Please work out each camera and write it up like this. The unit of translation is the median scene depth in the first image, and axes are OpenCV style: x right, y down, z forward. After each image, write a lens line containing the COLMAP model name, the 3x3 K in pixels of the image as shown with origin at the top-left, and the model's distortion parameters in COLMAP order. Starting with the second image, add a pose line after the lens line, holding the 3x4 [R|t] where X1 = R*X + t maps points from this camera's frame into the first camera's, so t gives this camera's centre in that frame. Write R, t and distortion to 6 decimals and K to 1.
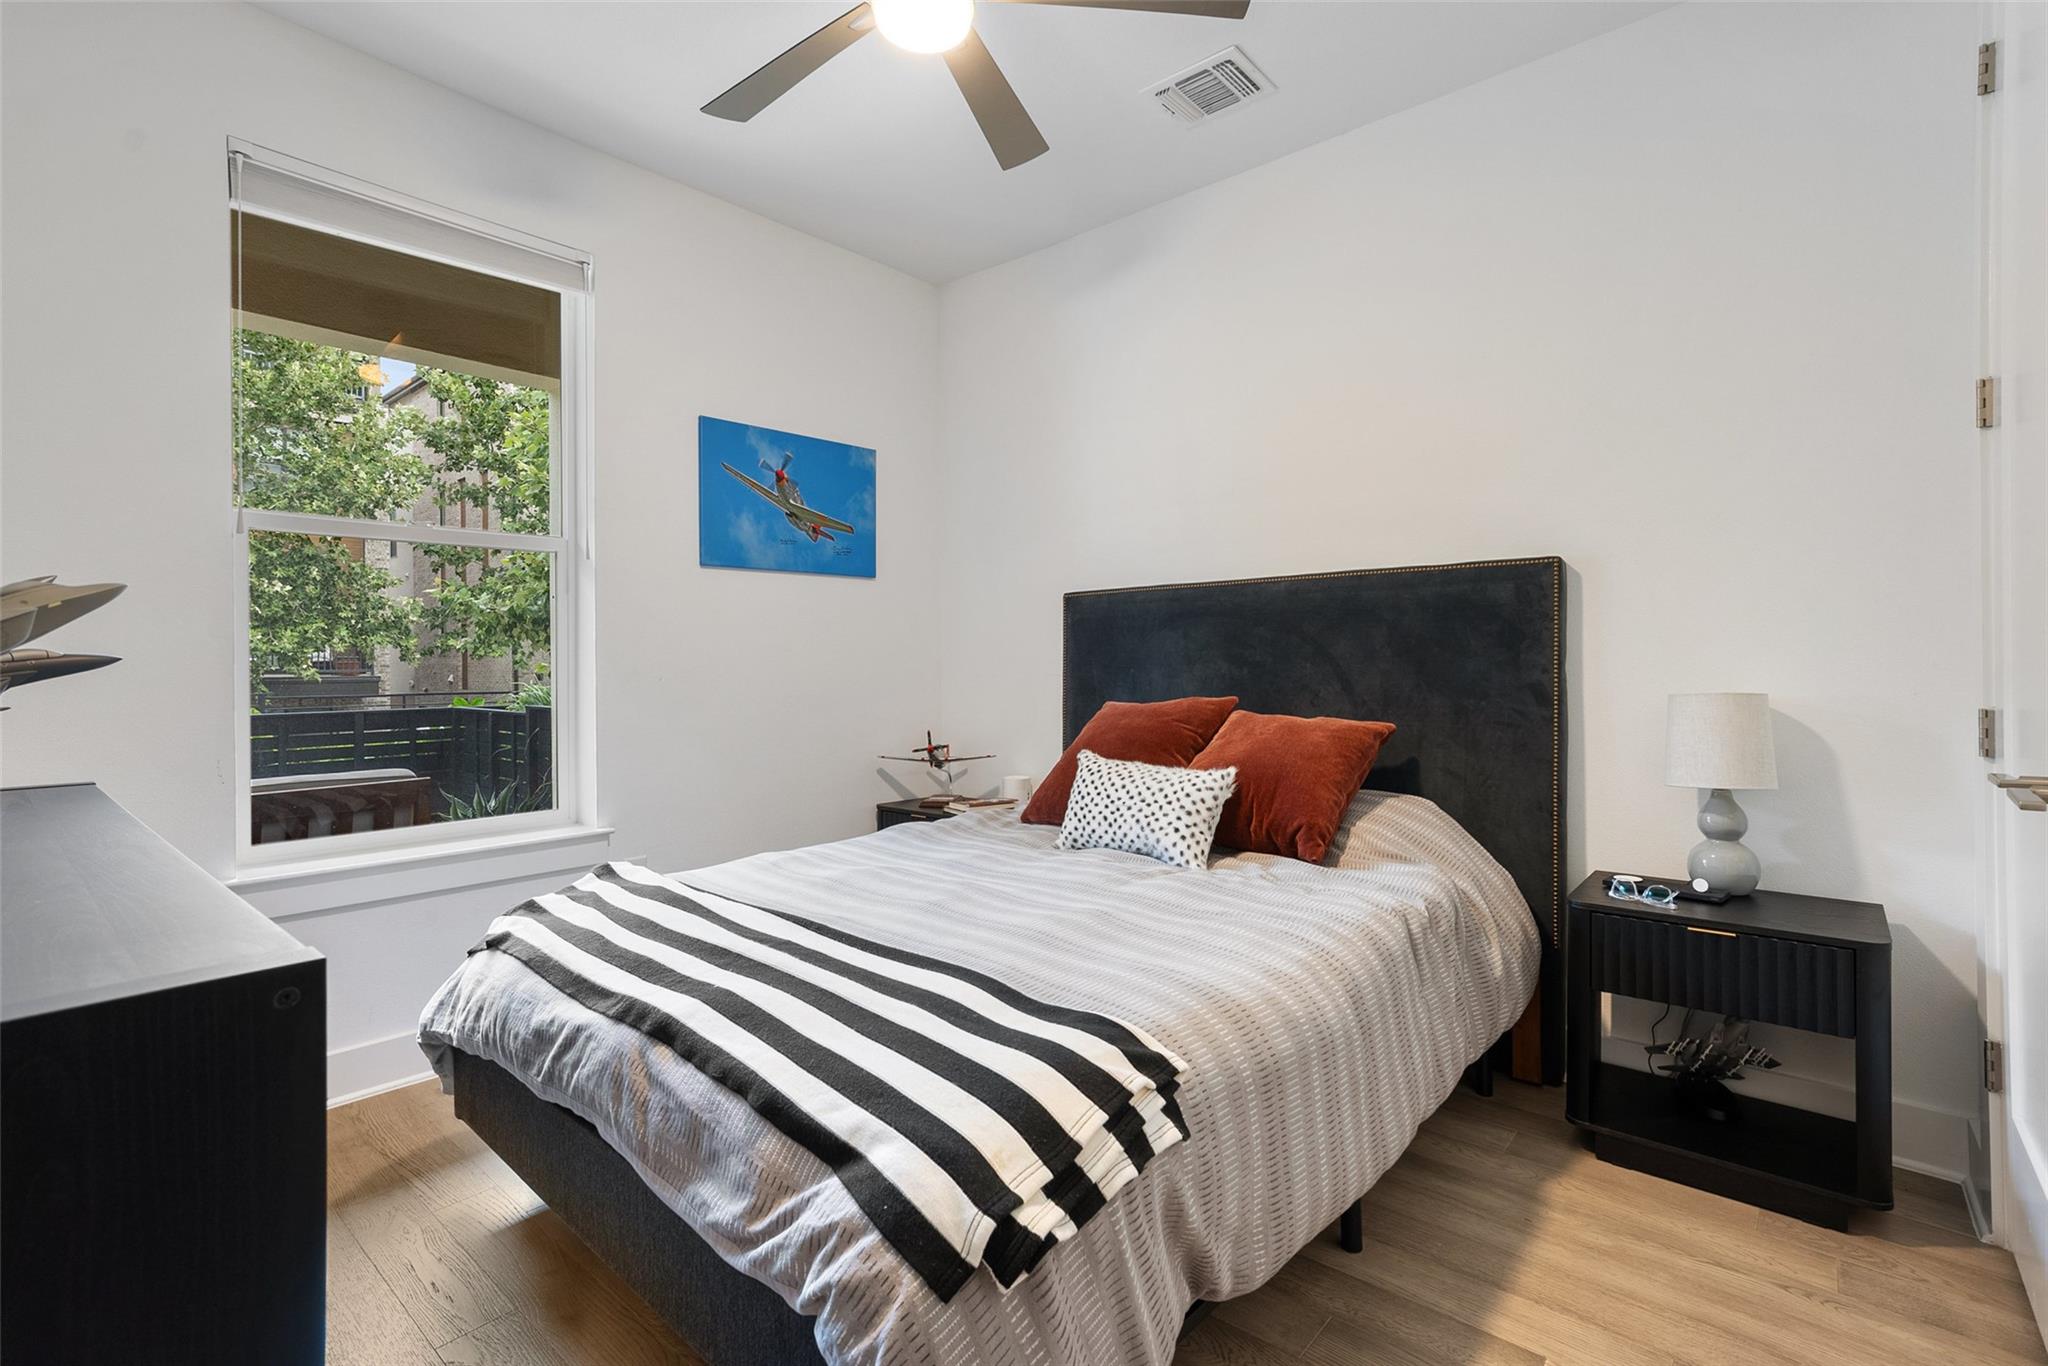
lens RADIAL K [[931.6, 0, 982.2], [0, 931.6, 645.1], [0, 0, 1]] dist [-0.005201, 0.008183]
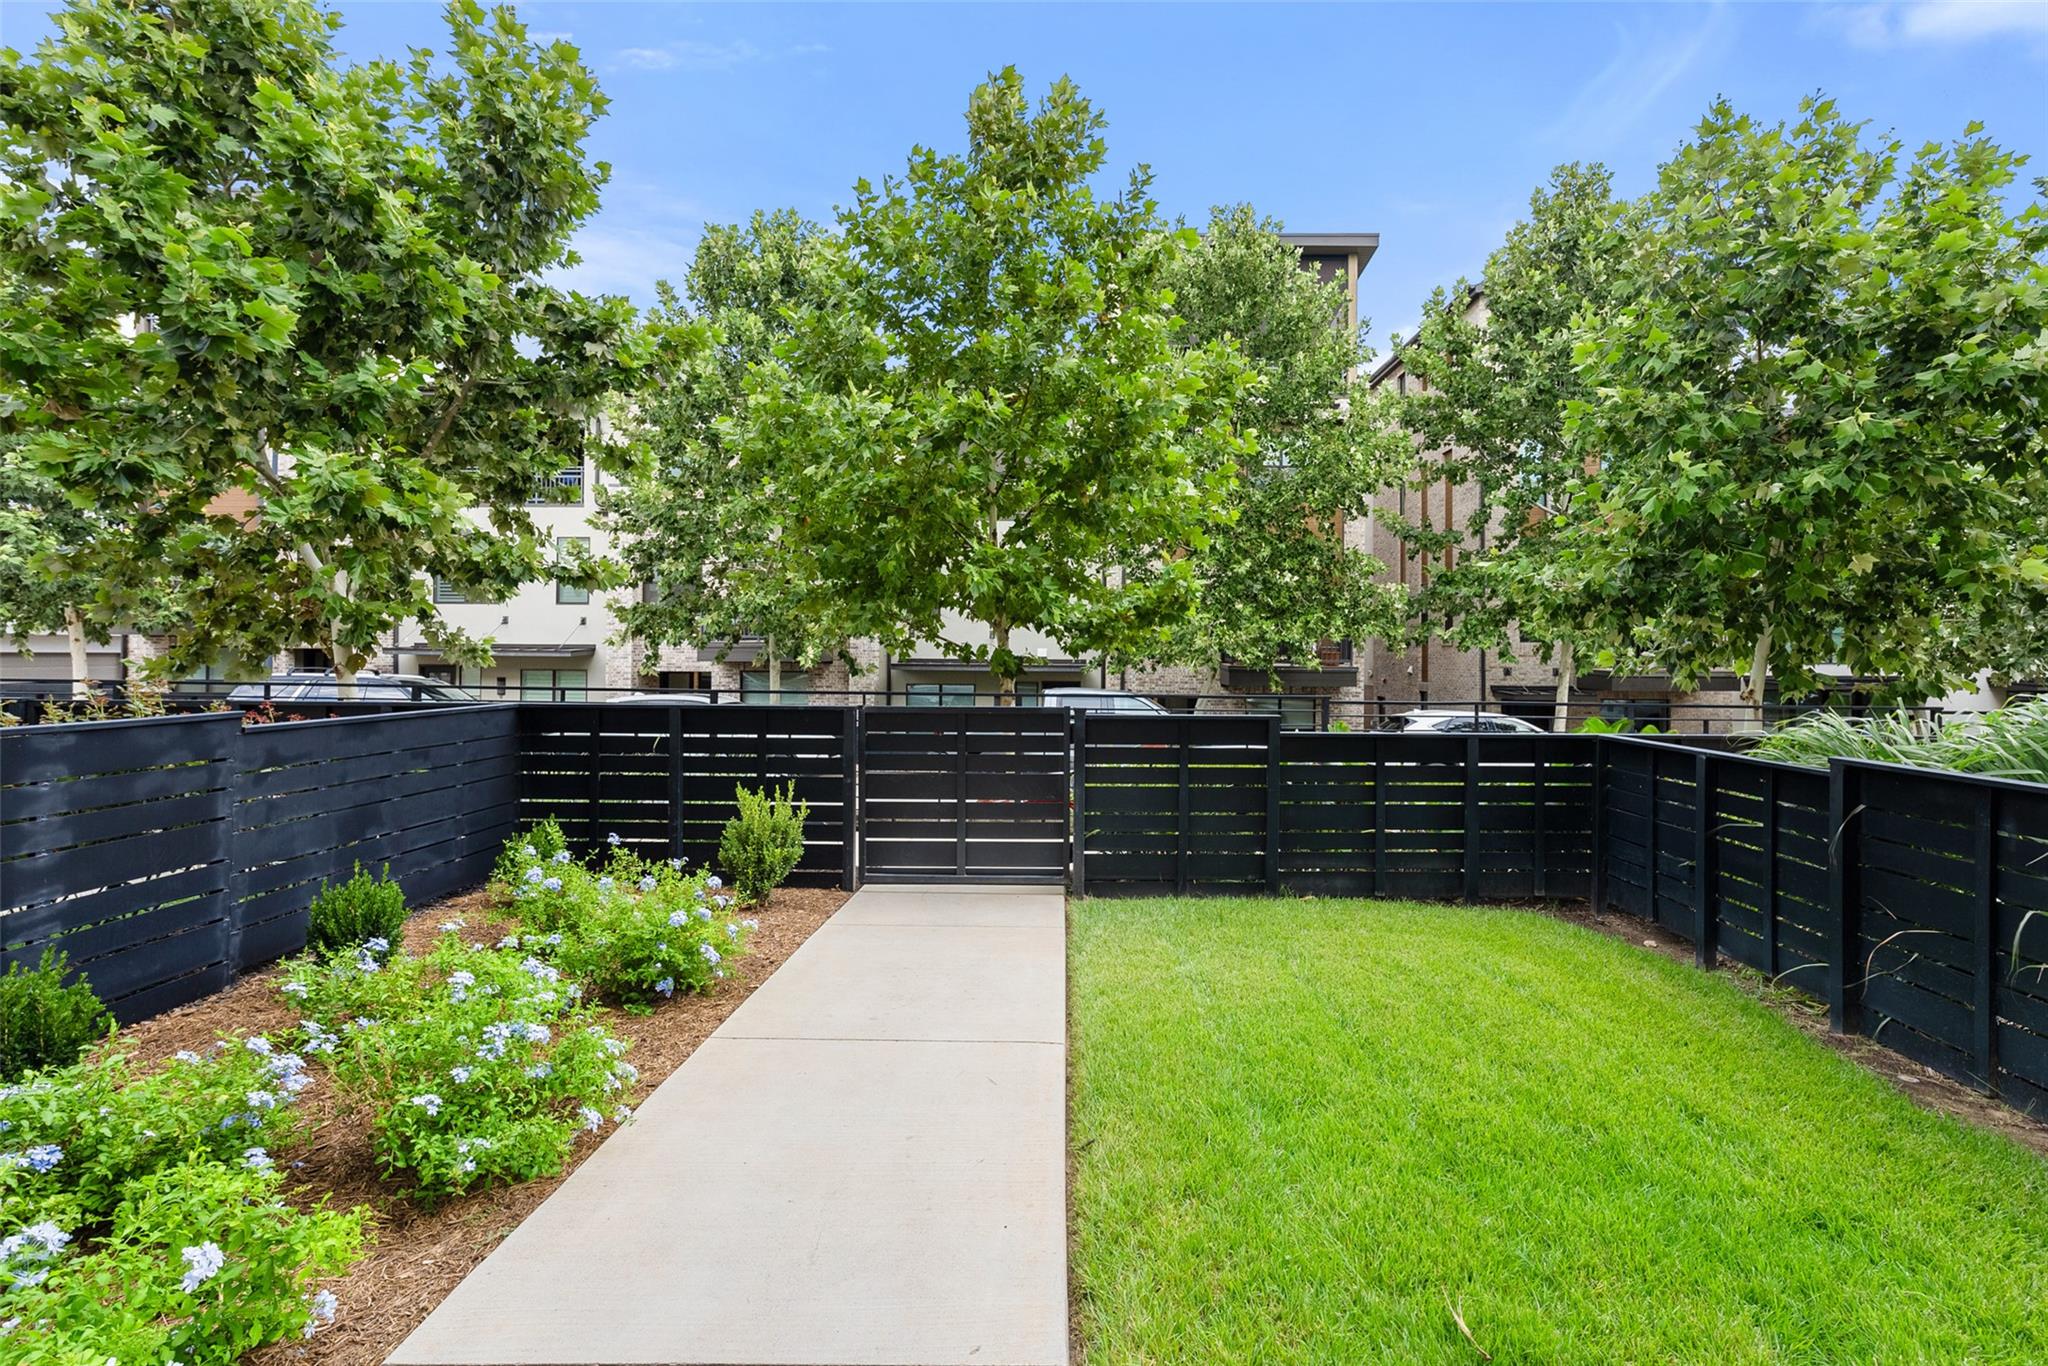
lens RADIAL K [[931.6, 0, 1028.9], [0, 931.6, 668.5], [0, 0, 1]] dist [-0.005201, 0.008183]
pose [[0.638087, 0.025654, -0.769537, -0.141811], [0.002357, 0.999375, 0.035270, -0.000443], [0.769961, -0.024319, 0.637627, 0.127716]]
